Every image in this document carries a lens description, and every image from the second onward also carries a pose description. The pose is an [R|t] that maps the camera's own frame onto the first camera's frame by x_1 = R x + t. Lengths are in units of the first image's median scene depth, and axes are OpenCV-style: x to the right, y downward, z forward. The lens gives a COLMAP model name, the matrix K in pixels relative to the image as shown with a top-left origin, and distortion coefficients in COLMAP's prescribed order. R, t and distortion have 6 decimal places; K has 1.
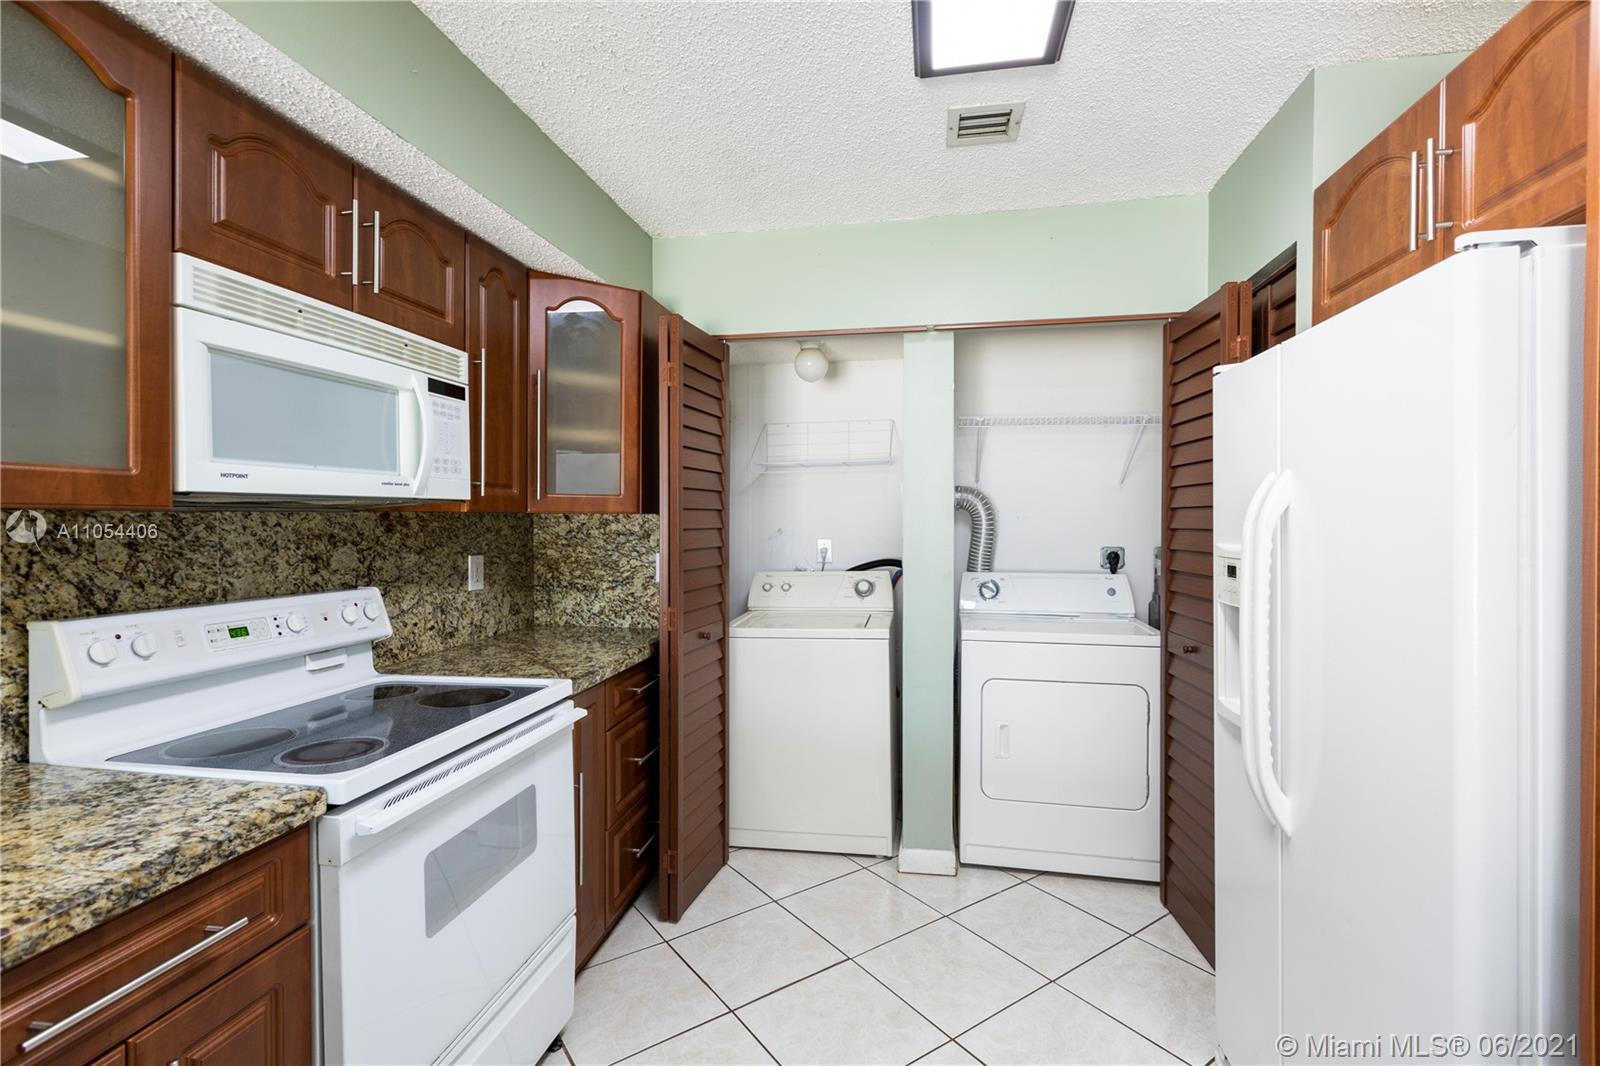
lens RADIAL K [[717.9, 0, 794.5], [0, 717.9, 527.6], [0, 0, 1]] dist [-0.001573, -0.000284]
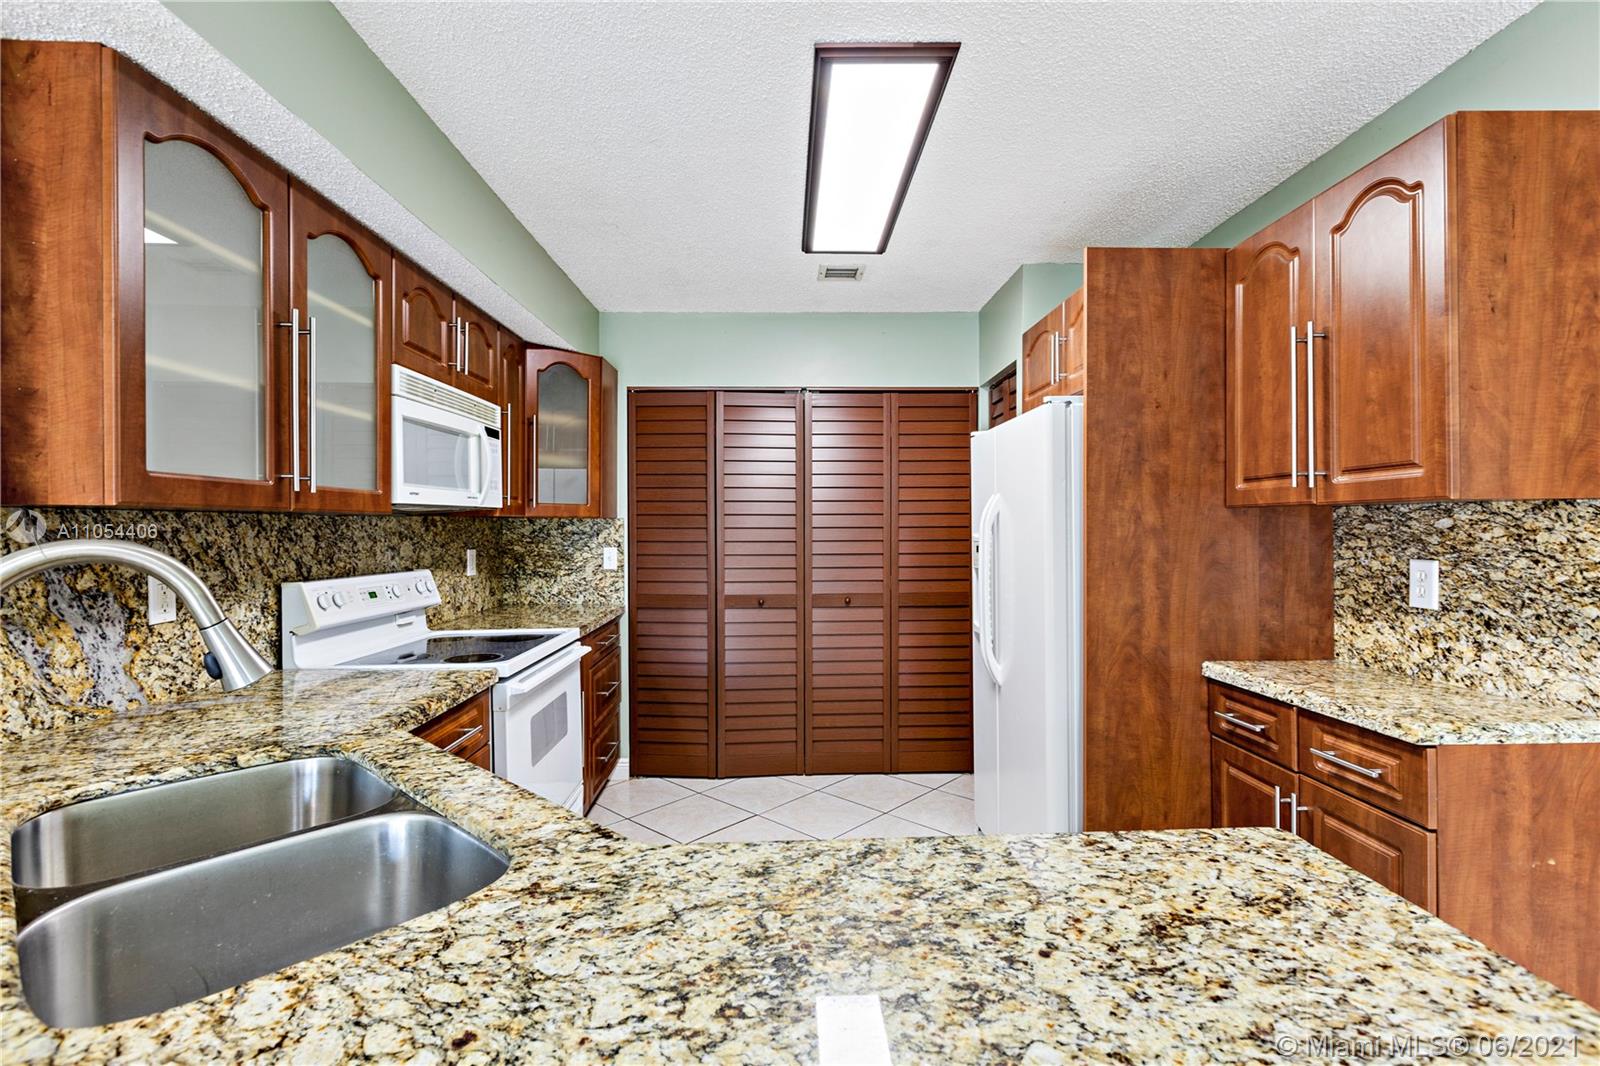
lens RADIAL K [[734.2, 0, 808.7], [0, 734.2, 527.9], [0, 0, 1]] dist [-0.002060, -0.000340]
pose [[0.973991, -0.003509, 0.226559, -0.200564], [0.005641, 0.999946, -0.008763, 0.019972], [-0.226516, 0.009813, 0.973958, -0.639008]]
